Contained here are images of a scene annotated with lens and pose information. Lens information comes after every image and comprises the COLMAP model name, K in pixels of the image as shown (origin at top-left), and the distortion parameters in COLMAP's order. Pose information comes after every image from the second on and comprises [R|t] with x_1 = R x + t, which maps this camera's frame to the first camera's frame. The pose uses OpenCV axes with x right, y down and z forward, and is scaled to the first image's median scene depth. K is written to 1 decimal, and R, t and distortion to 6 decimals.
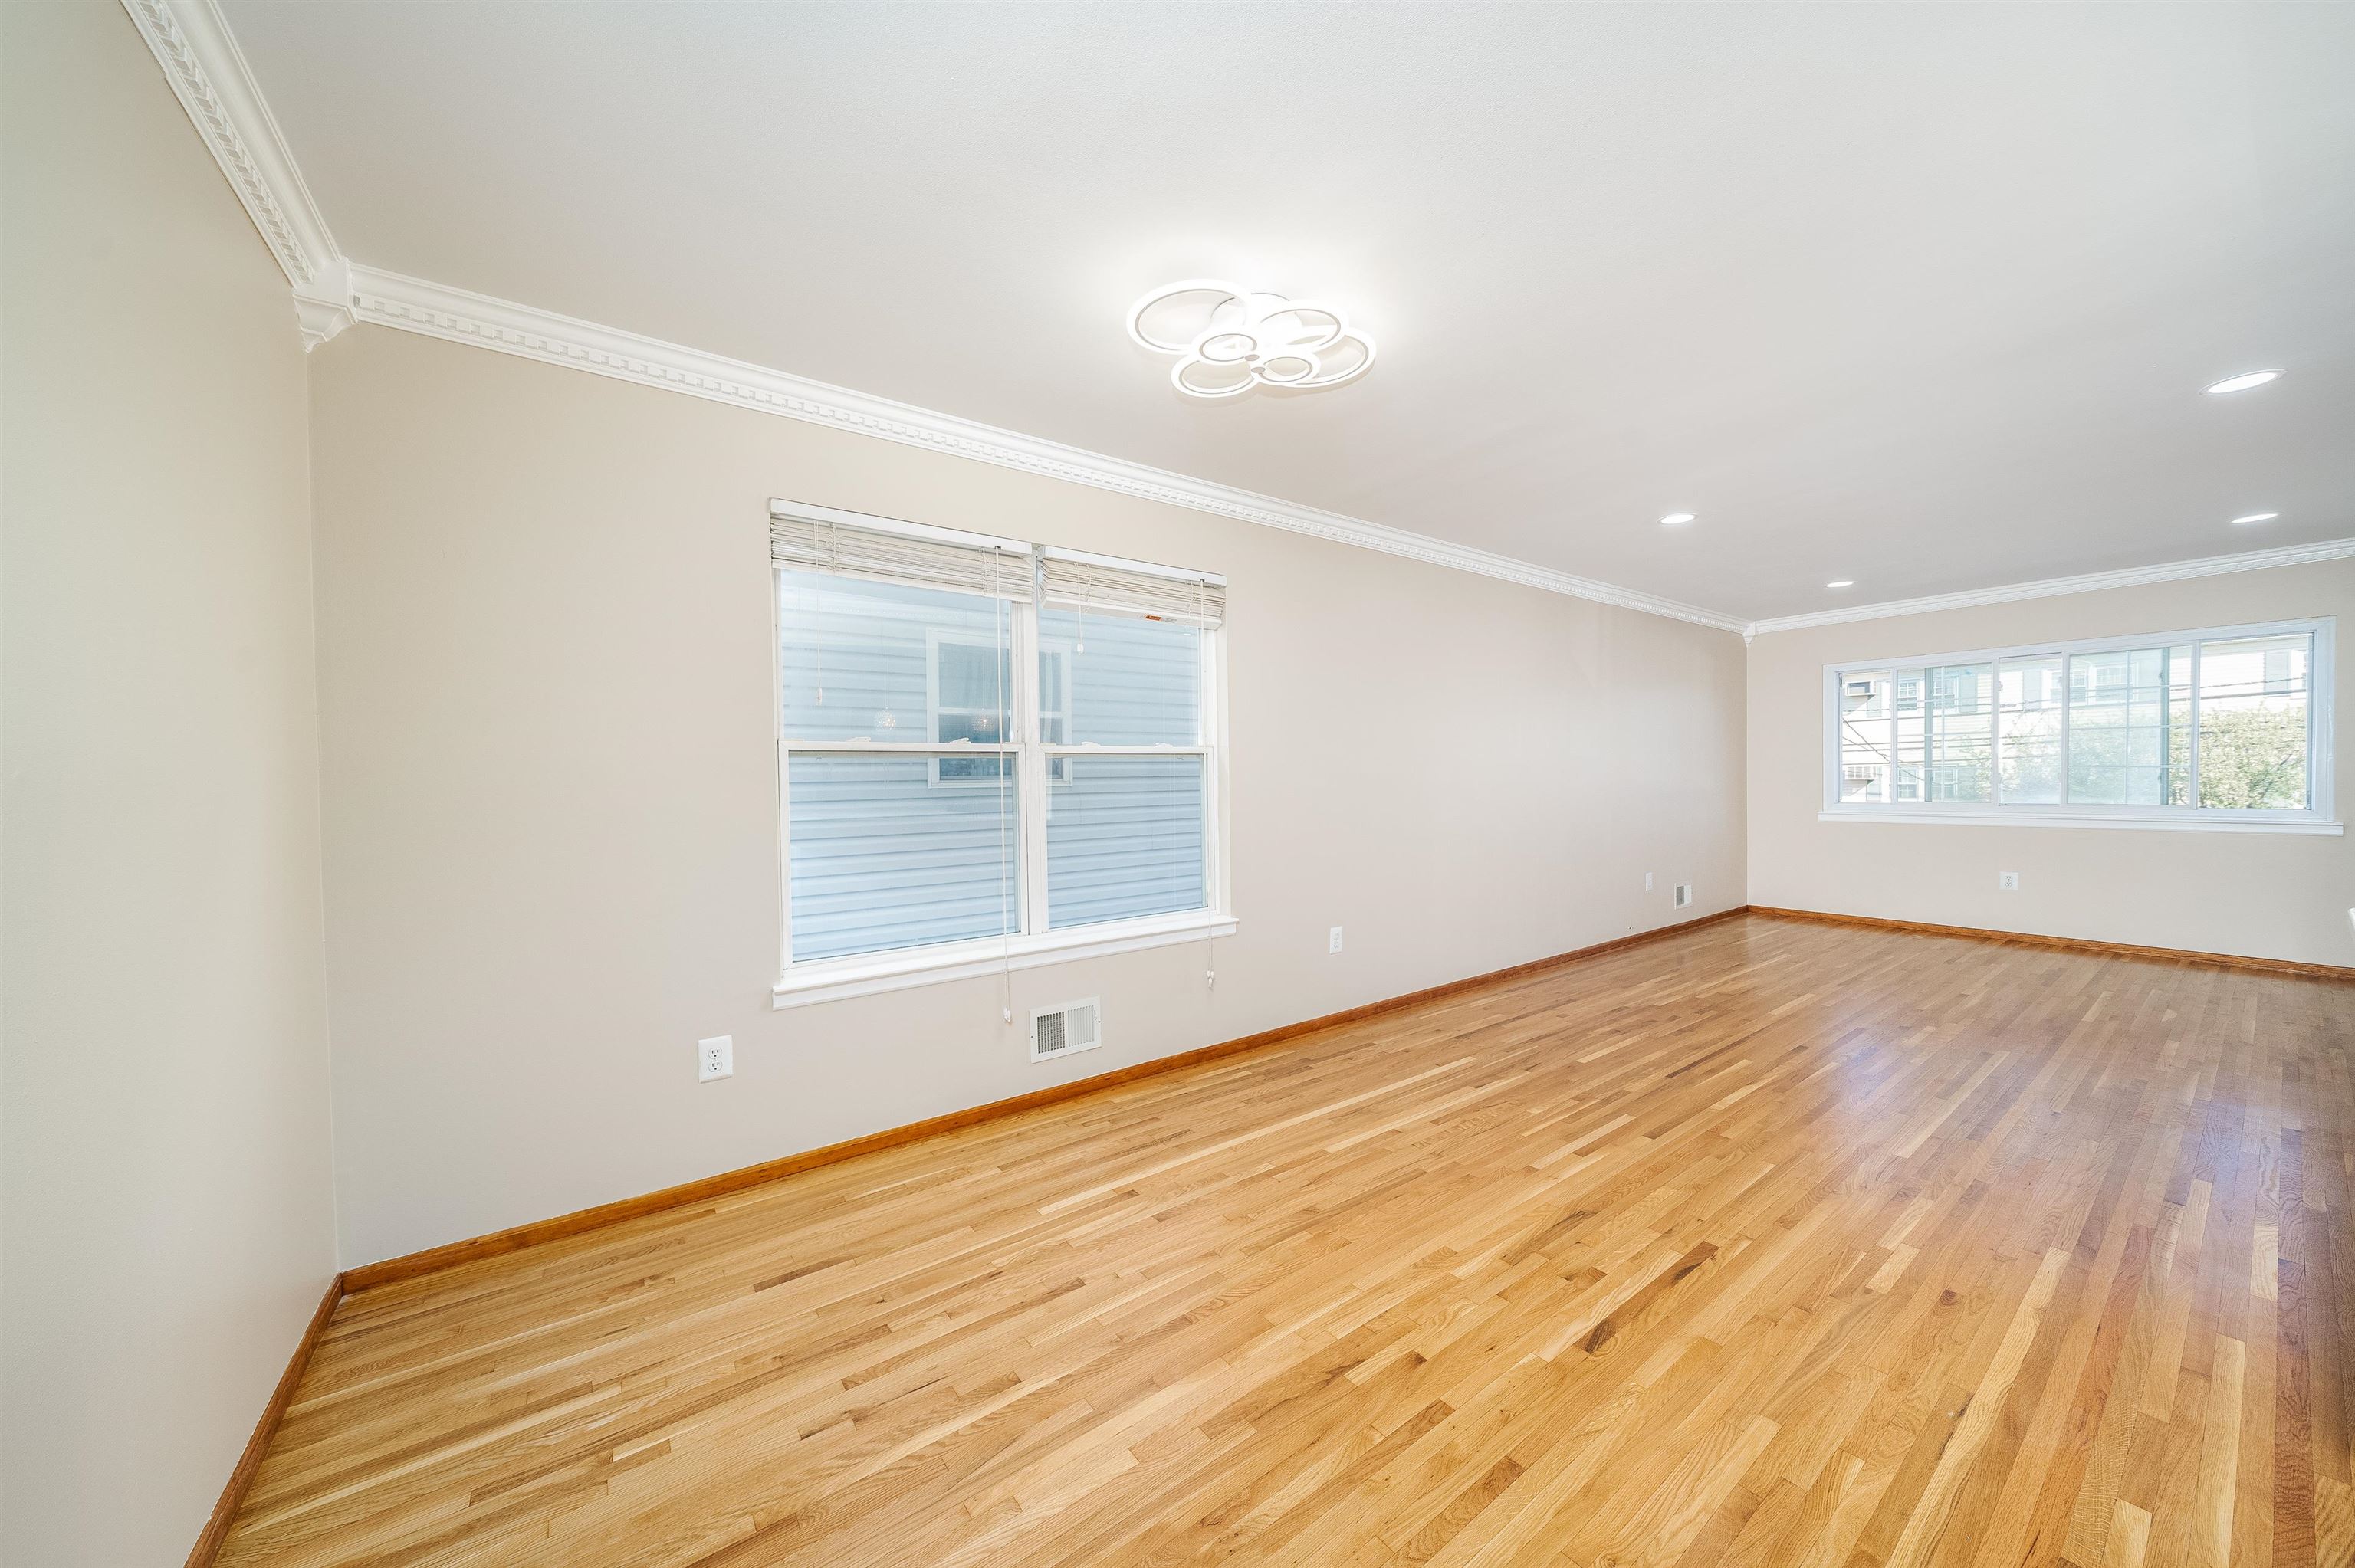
lens RADIAL K [[821.8, 0, 1177.5], [0, 821.8, 784.0], [0, 0, 1]] dist [-0.001416, -0.000153]
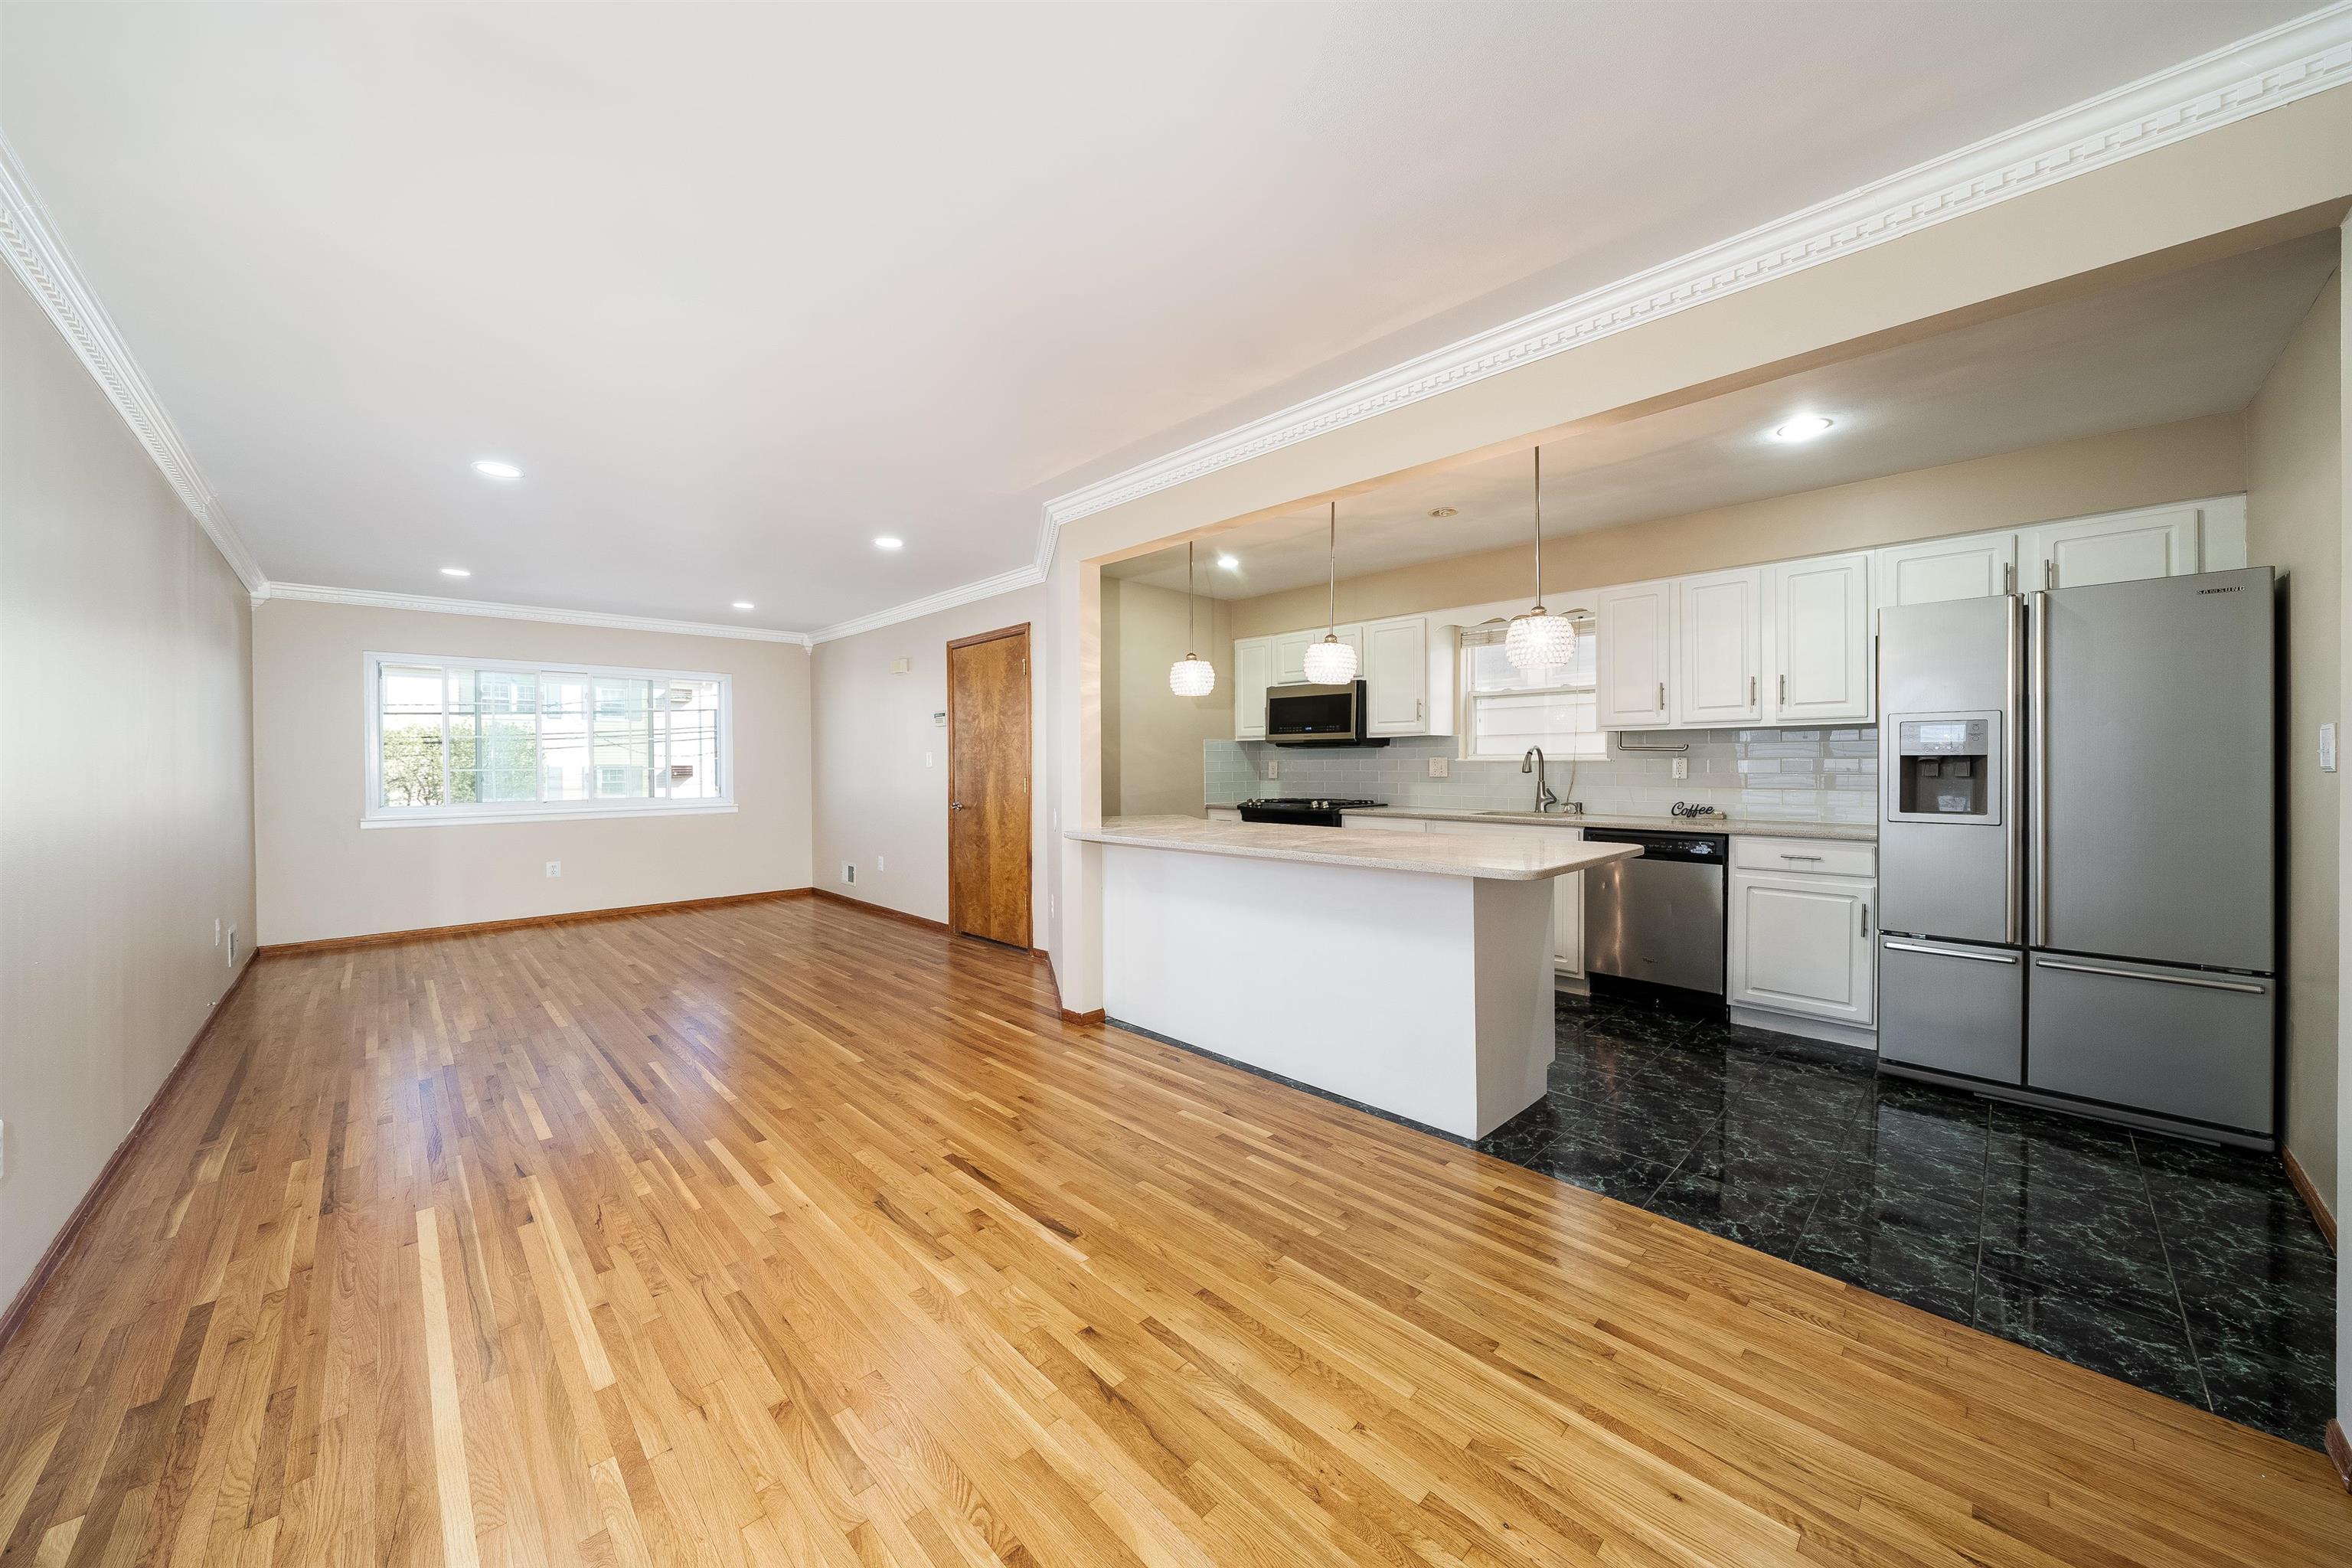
lens RADIAL K [[817.6, 0, 1179.7], [0, 817.6, 765.3], [0, 0, 1]] dist [-0.000992, -0.000043]
pose [[-0.138683, 0.008577, 0.990300, -0.415857], [0.019560, 0.999791, -0.005920, -0.002123], [-0.990144, 0.018549, -0.138822, 0.565089]]
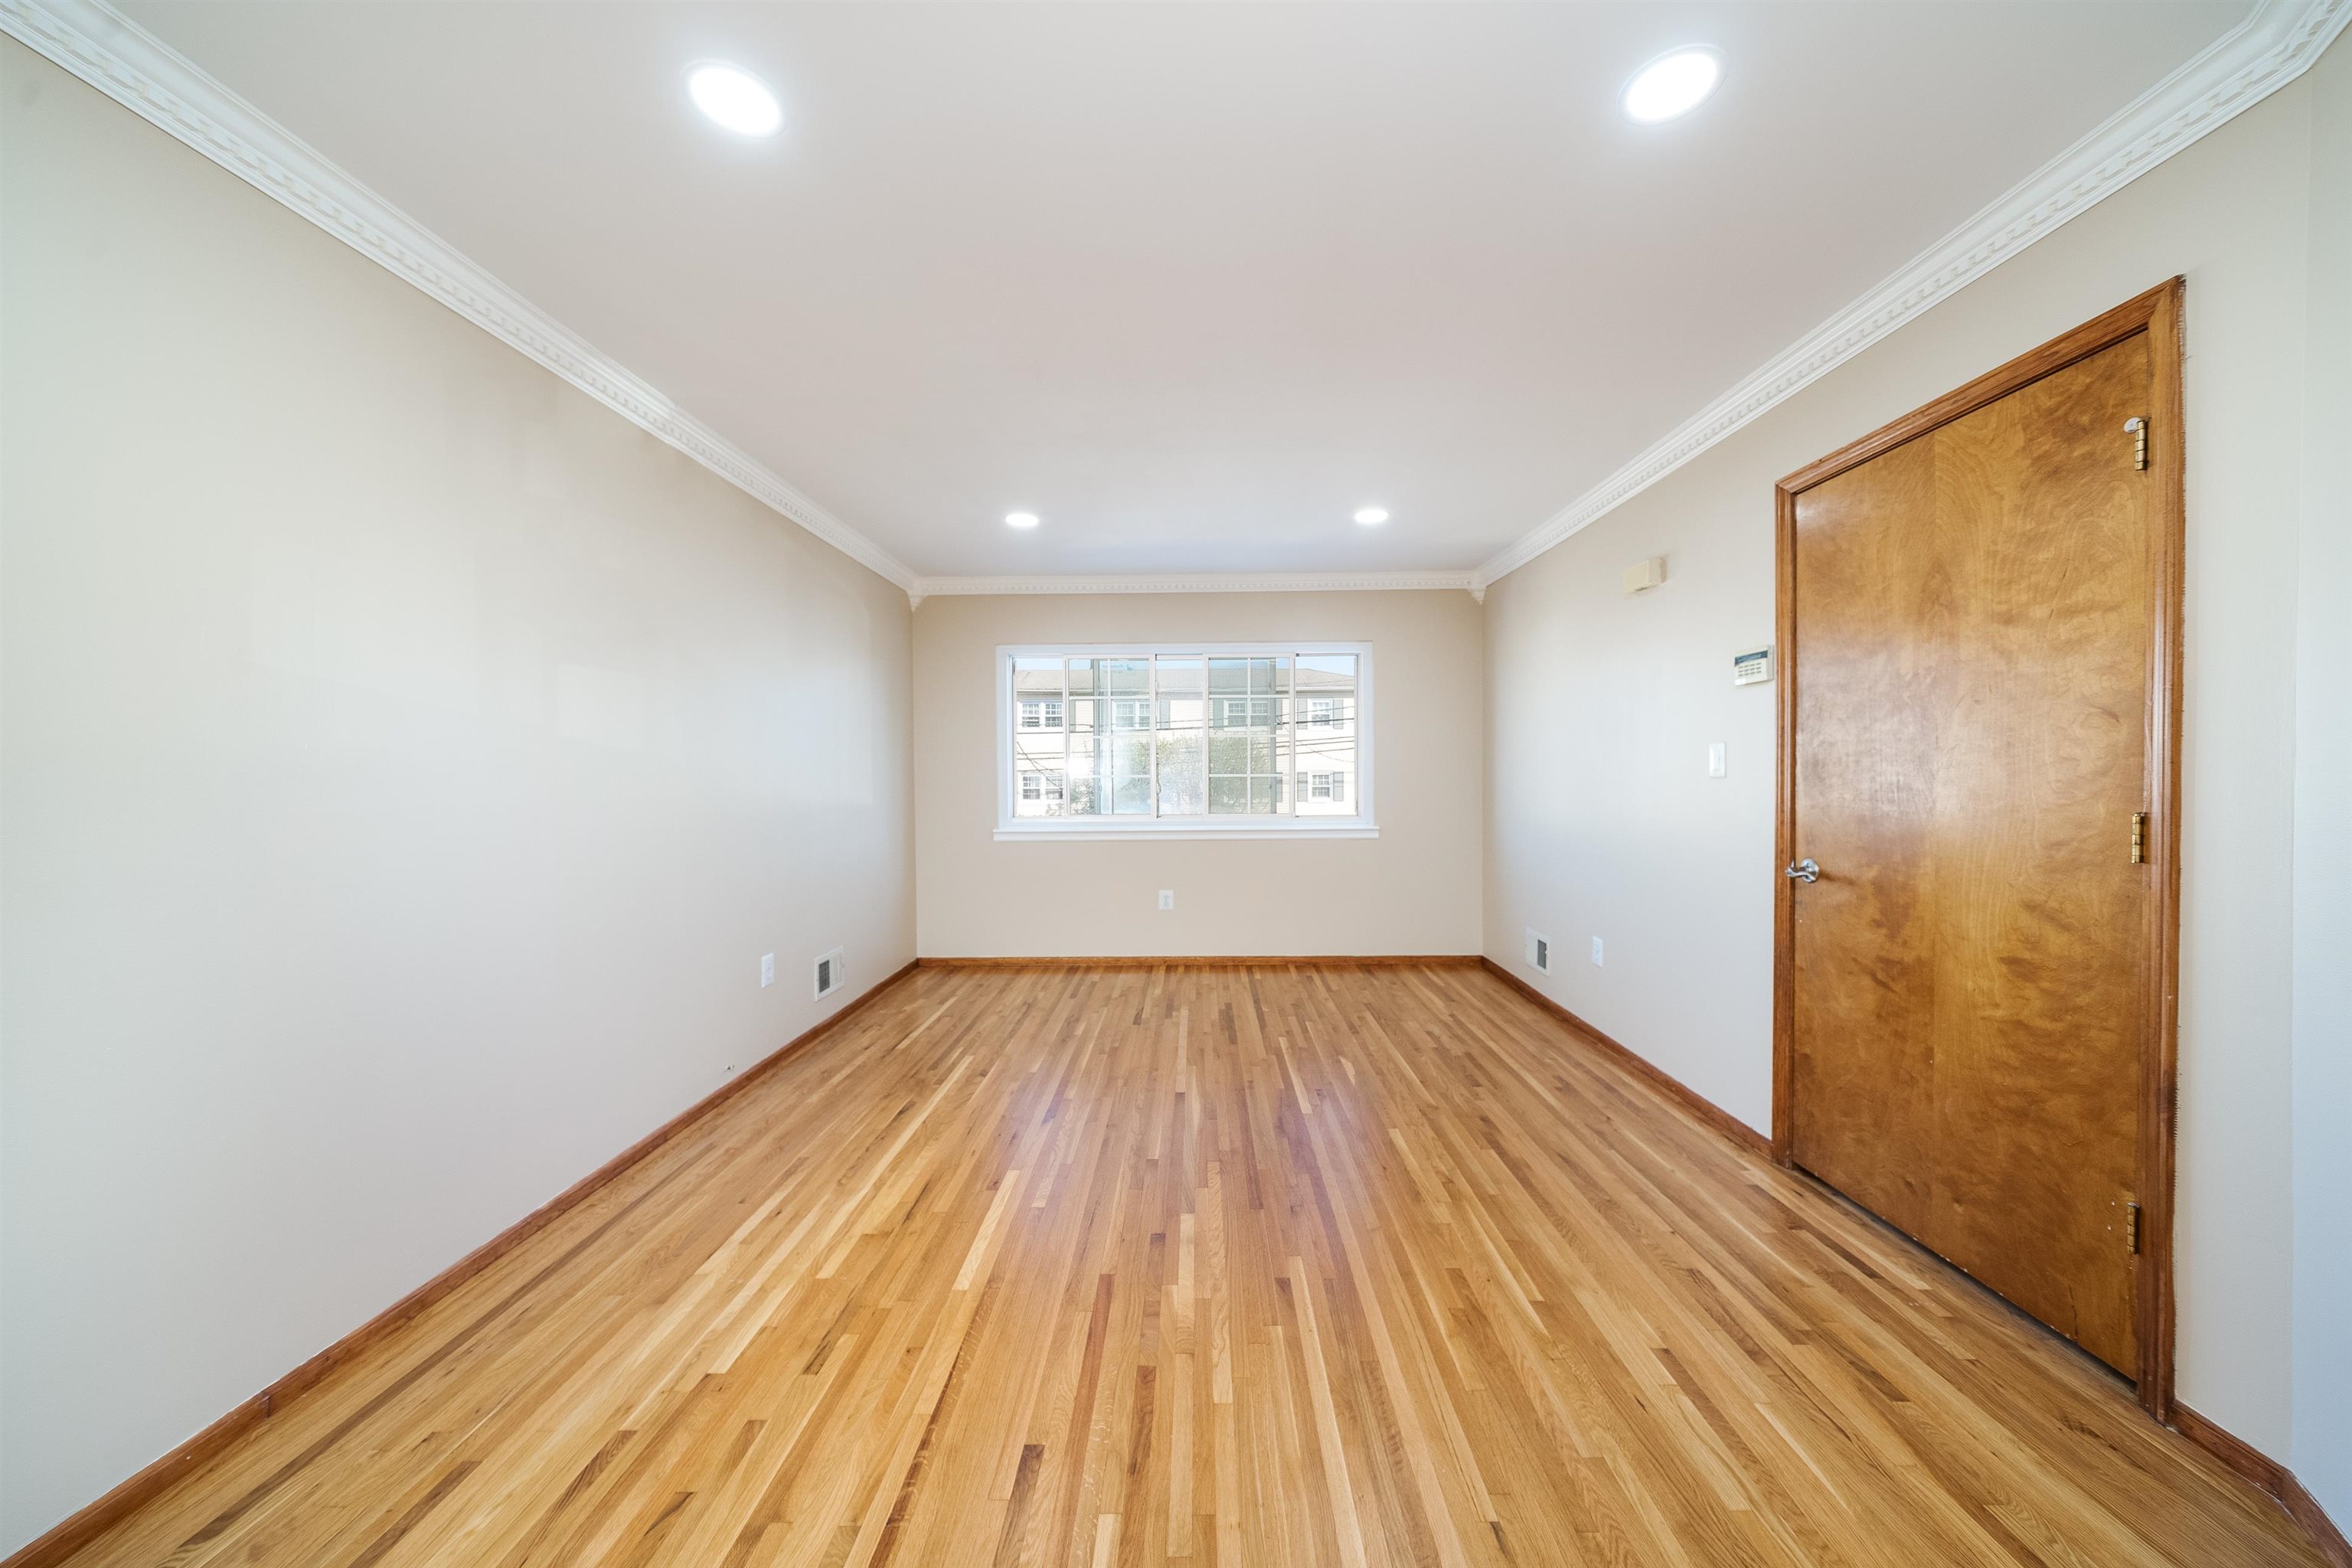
lens RADIAL K [[820.9, 0, 1176.0], [0, 820.9, 784.0], [0, 0, 1]] dist [-0.001416, -0.000153]
pose [[0.613959, -0.001021, 0.789337, 0.570562], [0.005551, 0.999980, -0.003024, -0.013489], [-0.789318, 0.006239, 0.613953, 0.814319]]
